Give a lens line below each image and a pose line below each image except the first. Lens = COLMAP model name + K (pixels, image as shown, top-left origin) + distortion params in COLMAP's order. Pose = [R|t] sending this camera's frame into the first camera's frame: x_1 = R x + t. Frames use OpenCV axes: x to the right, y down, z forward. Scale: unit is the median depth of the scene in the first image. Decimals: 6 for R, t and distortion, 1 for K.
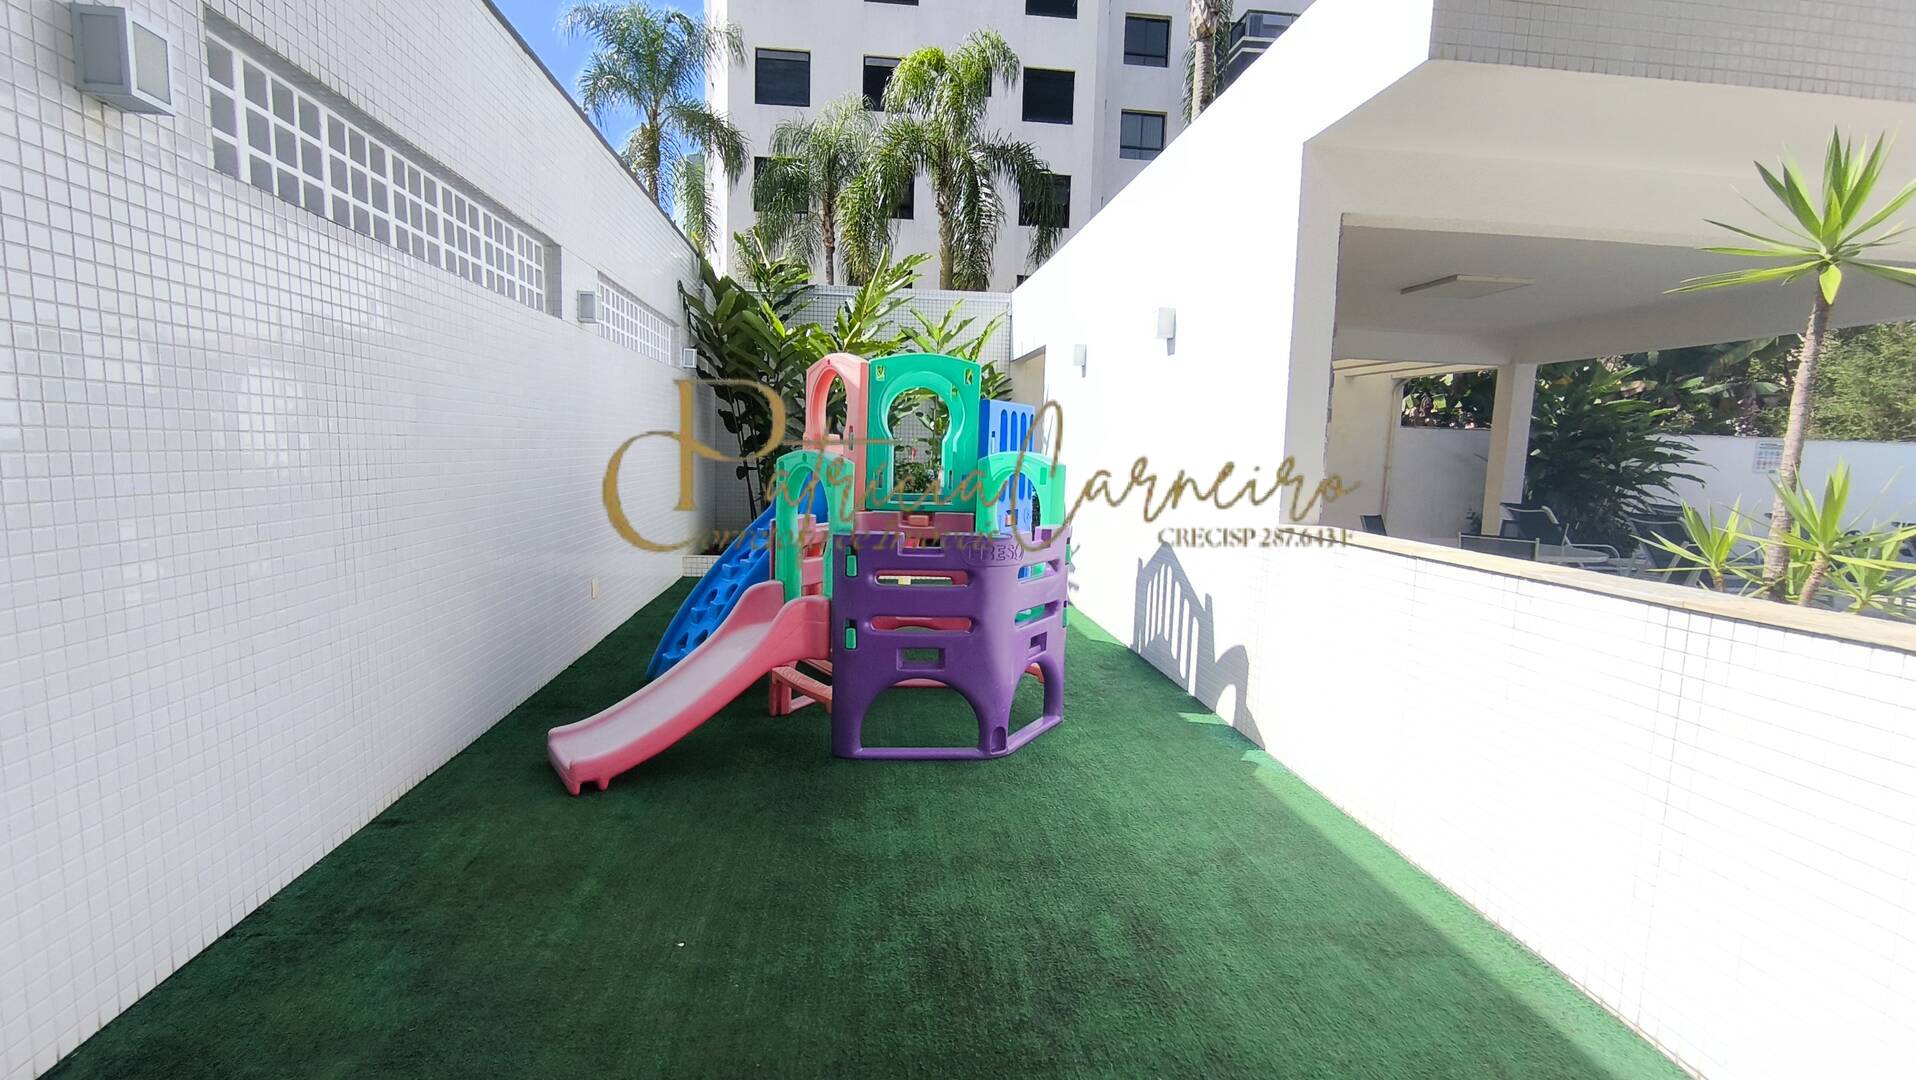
lens RADIAL K [[875.7, 0, 946.6], [0, 875.7, 541.2], [0, 0, 1]] dist [0.000970, 0.000206]
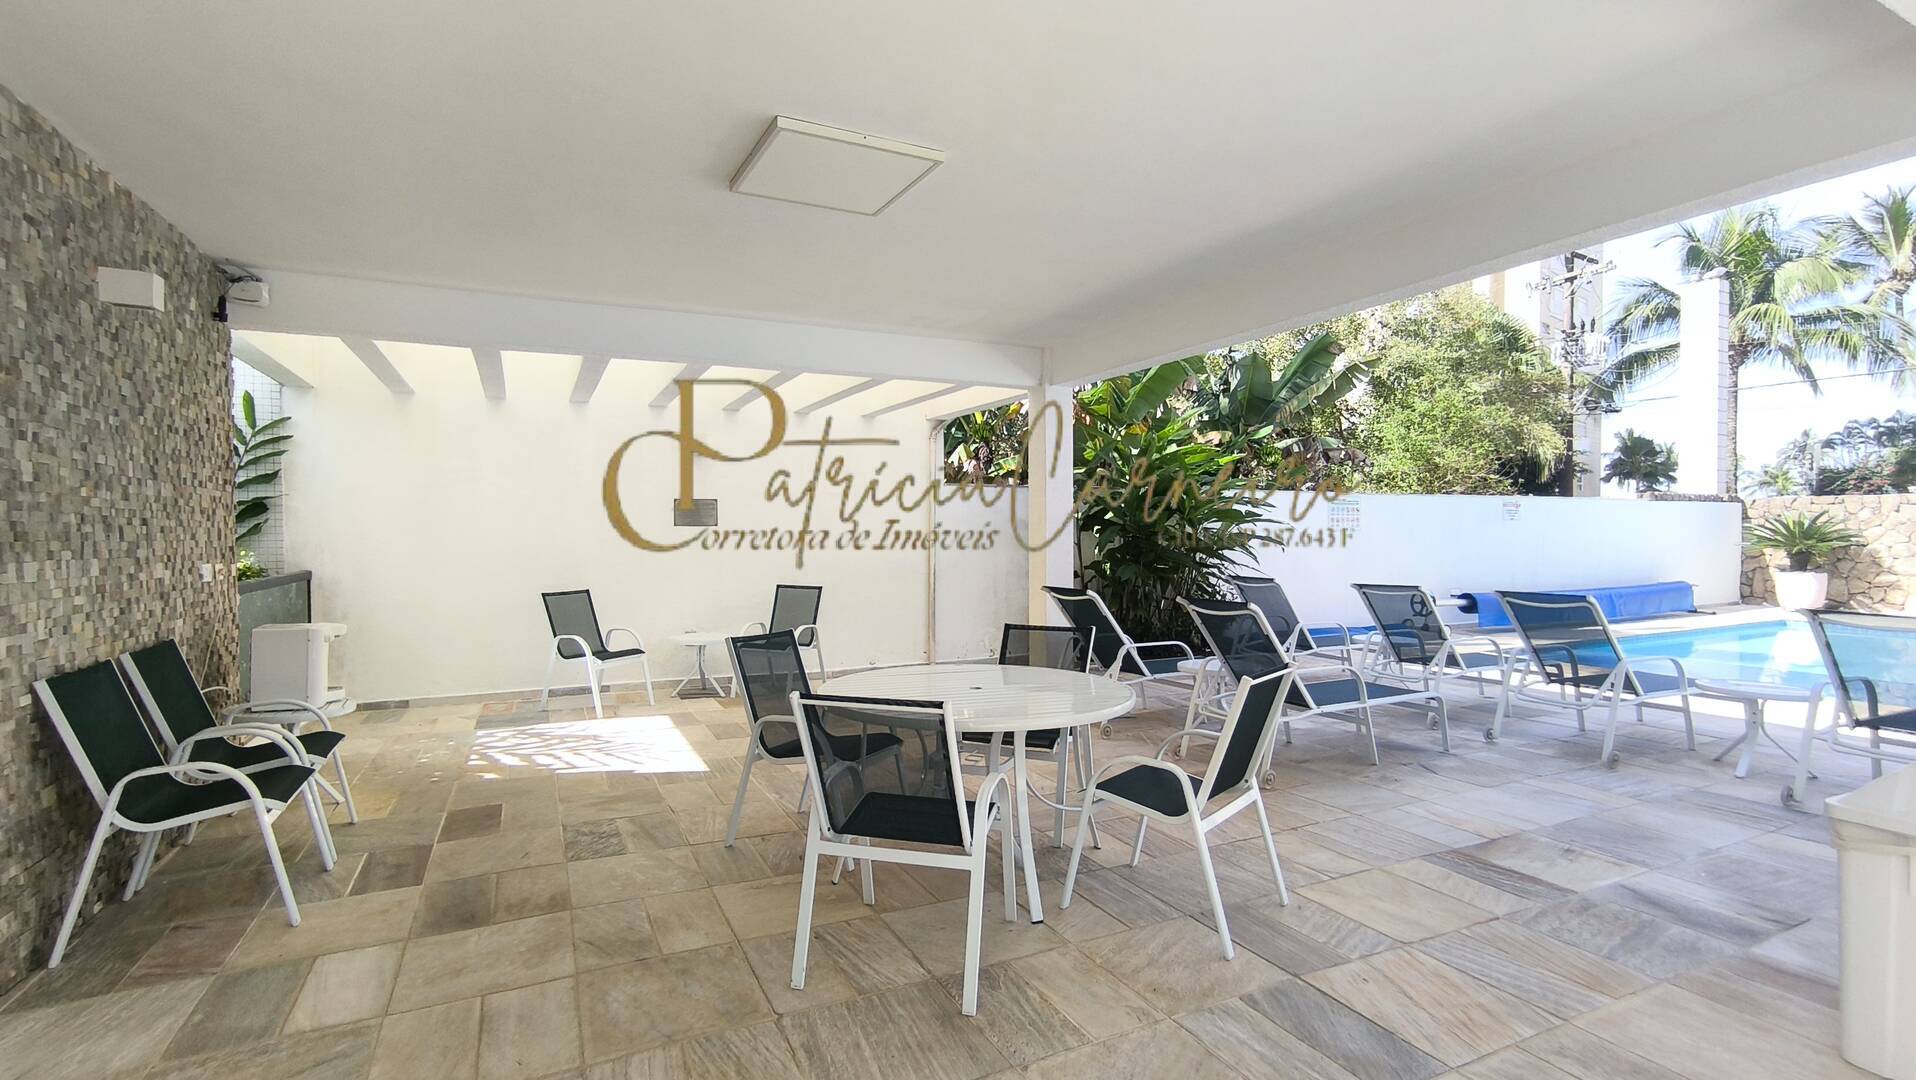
lens RADIAL K [[875.7, 0, 963.0], [0, 875.7, 541.2], [0, 0, 1]] dist [0.000970, 0.000206]
pose [[0.937262, -0.033896, 0.346974, 0.266413], [0.064780, 0.994862, -0.077797, -0.023418], [-0.342554, 0.095393, 0.934643, 0.299932]]
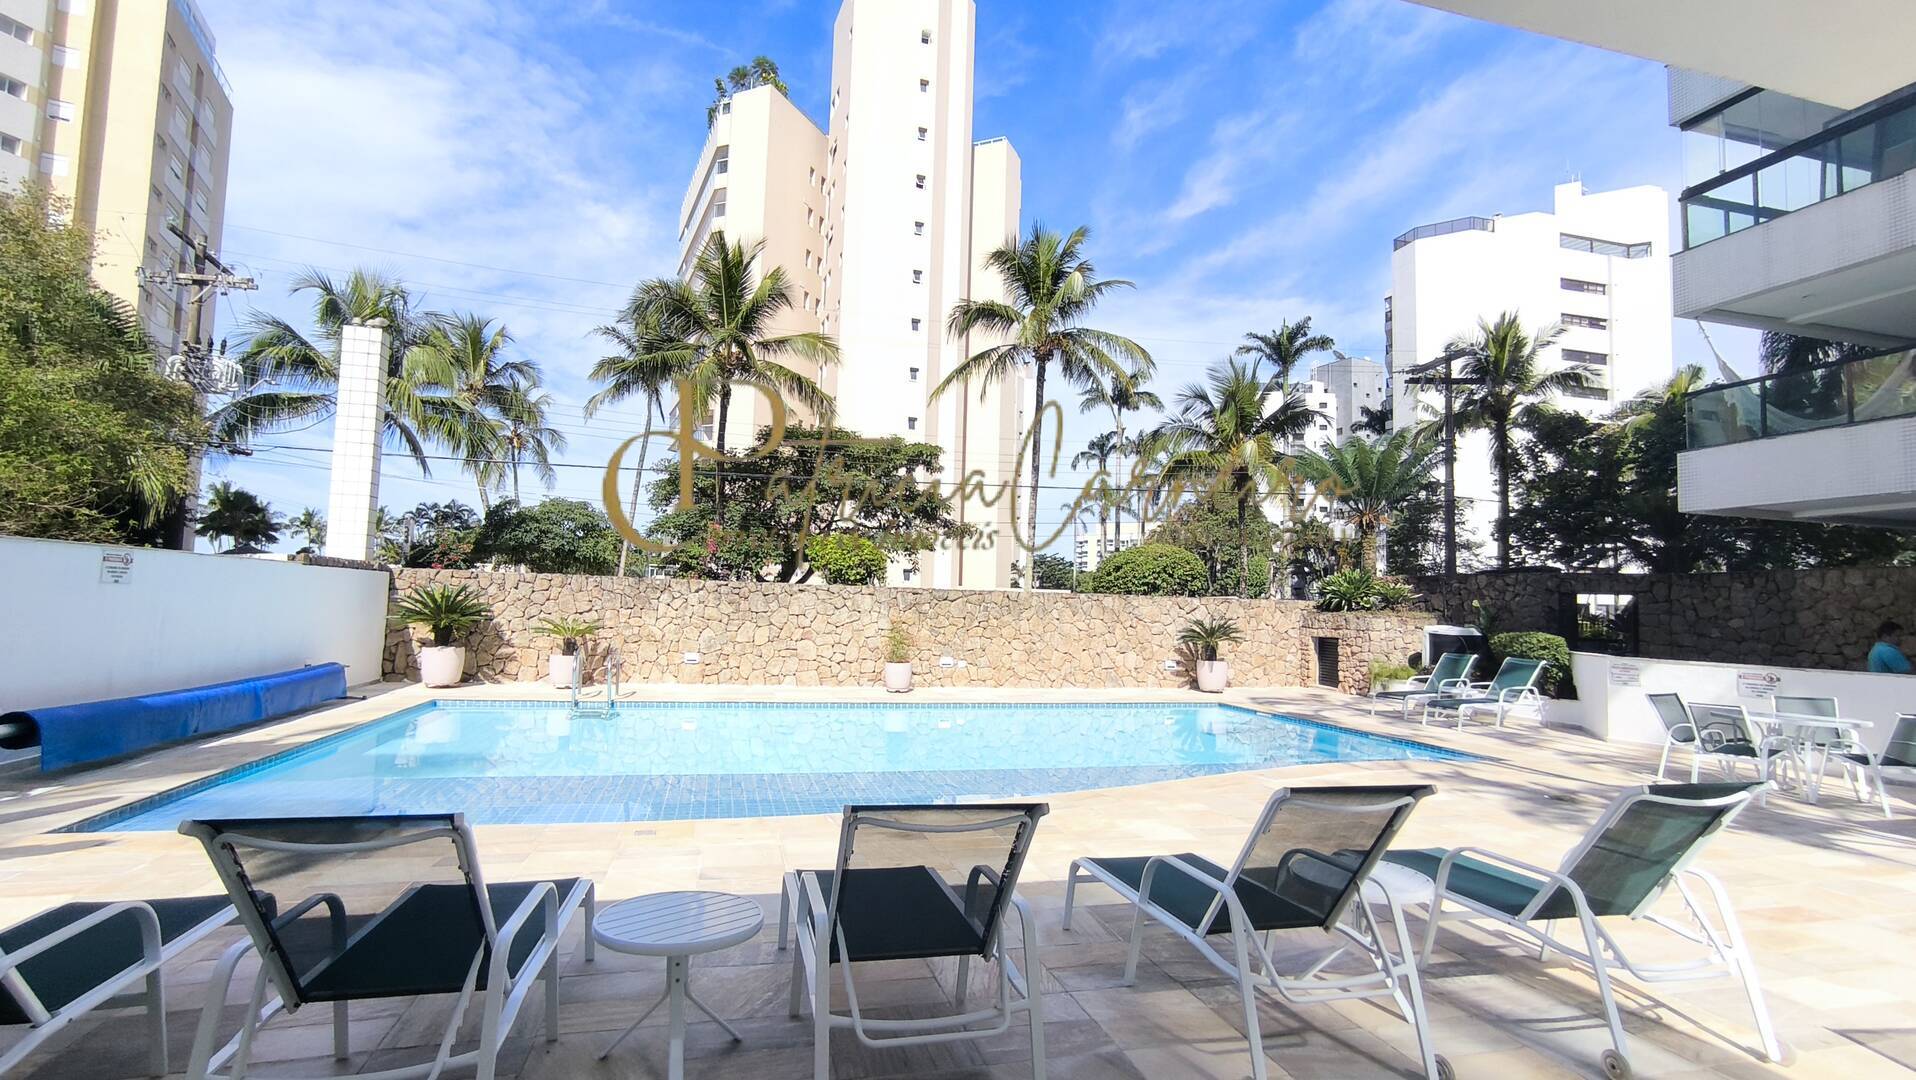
lens RADIAL K [[875.7, 0, 952.7], [0, 875.7, 555.9], [0, 0, 1]] dist [0.000970, 0.000206]
pose [[-0.134895, 0.030470, 0.990391, 0.513254], [0.068288, 0.997436, -0.021386, -0.051926], [-0.988504, 0.064747, -0.136630, 0.524271]]
